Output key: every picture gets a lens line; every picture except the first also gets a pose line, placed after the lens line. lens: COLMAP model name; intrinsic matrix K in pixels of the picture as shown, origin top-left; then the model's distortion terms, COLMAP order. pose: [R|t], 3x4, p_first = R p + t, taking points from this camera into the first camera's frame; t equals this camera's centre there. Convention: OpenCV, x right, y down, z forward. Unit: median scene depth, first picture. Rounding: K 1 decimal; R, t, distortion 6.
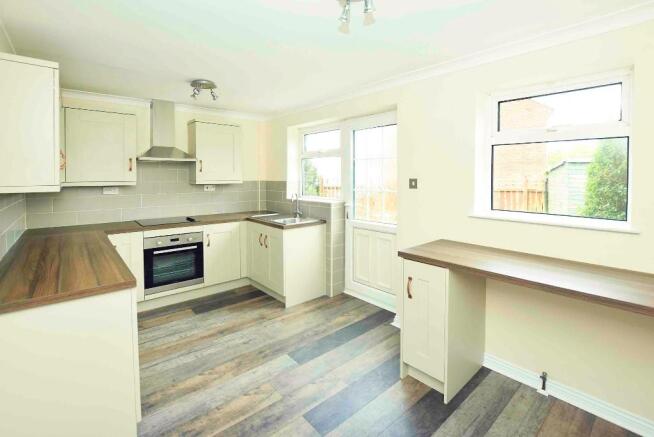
lens RADIAL K [[301.9, 0, 326.9], [0, 301.9, 184.0], [0, 0, 1]] dist [-0.000684, -0.000050]
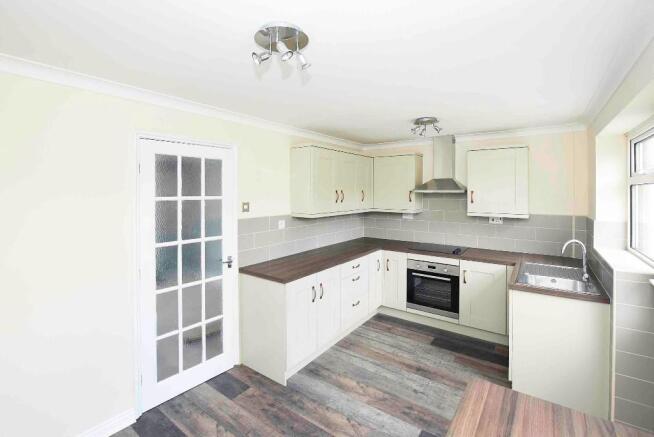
lens RADIAL K [[302.1, 0, 327.2], [0, 302.1, 192.8], [0, 0, 1]] dist [-0.001283, -0.000197]
pose [[0.235378, 0.001375, -0.971903, 0.505523], [-0.023542, 0.999714, -0.004287, -0.073194], [0.971619, 0.023889, 0.235343, 0.428227]]
